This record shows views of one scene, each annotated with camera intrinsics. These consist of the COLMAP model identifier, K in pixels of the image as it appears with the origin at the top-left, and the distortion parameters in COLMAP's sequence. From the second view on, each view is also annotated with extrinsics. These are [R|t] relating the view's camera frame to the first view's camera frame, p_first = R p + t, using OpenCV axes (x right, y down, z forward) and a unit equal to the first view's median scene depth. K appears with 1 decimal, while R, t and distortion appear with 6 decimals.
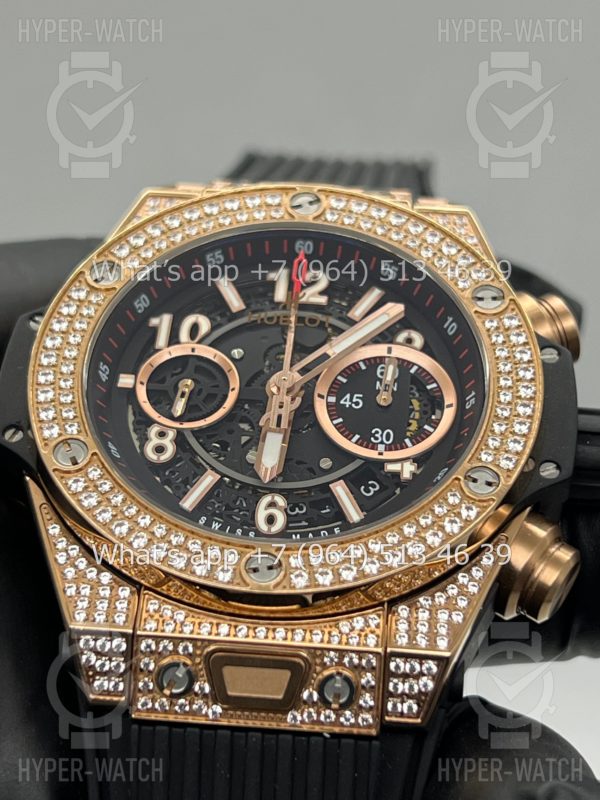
lens RADIAL K [[1845.7, 0, 300.4], [0, 1845.7, 399.3], [0, 0, 1]] dist [0.254923, 0.000000]
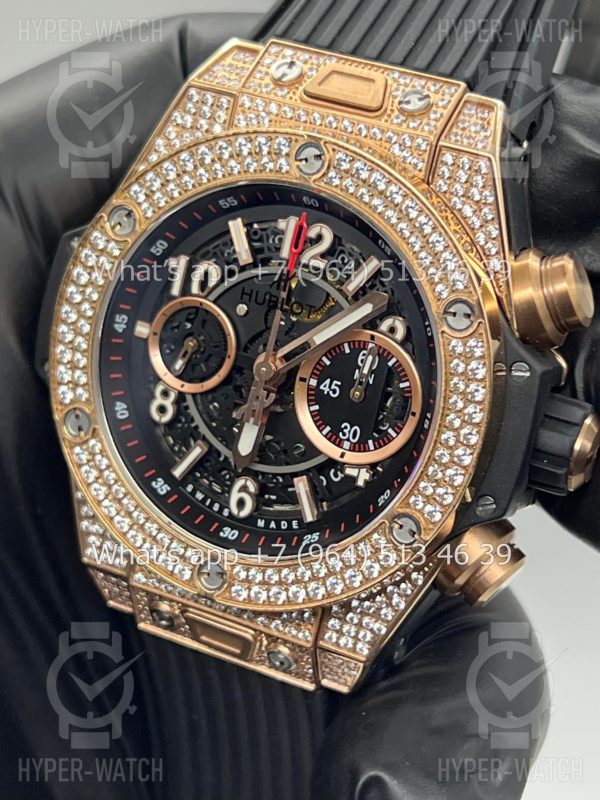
lens RADIAL K [[1845.7, 0, 303.1], [0, 1845.7, 398.8], [0, 0, 1]] dist [0.254923, 0.000000]
pose [[0.911137, 0.190634, -0.365359, 0.406170], [0.104542, 0.750650, 0.652377, -0.693984], [0.398622, -0.632601, 0.664016, 0.295281]]
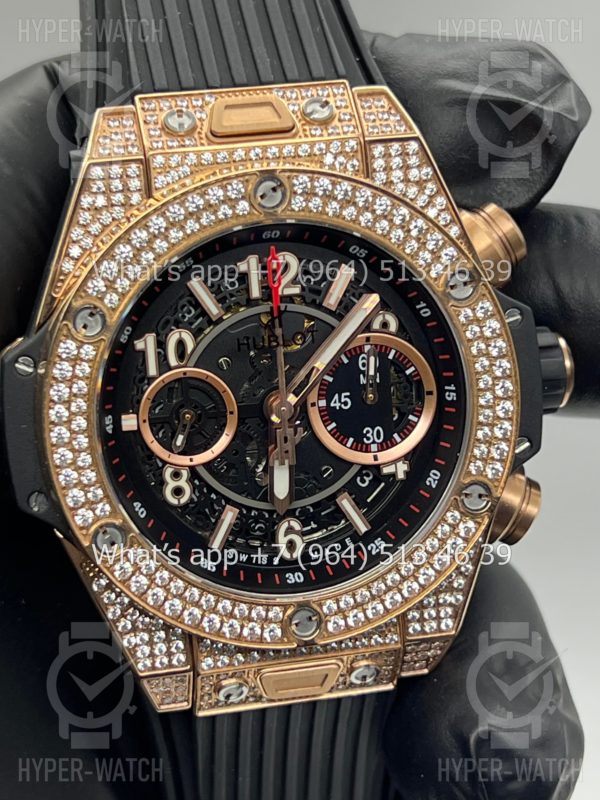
lens RADIAL K [[1845.7, 0, 294.4], [0, 1845.7, 405.3], [0, 0, 1]] dist [0.254923, 0.000000]
pose [[0.967247, -0.187327, 0.171293, -0.184526], [0.016195, 0.718985, 0.694837, -0.752495], [-0.253319, -0.669305, 0.698470, 0.263041]]
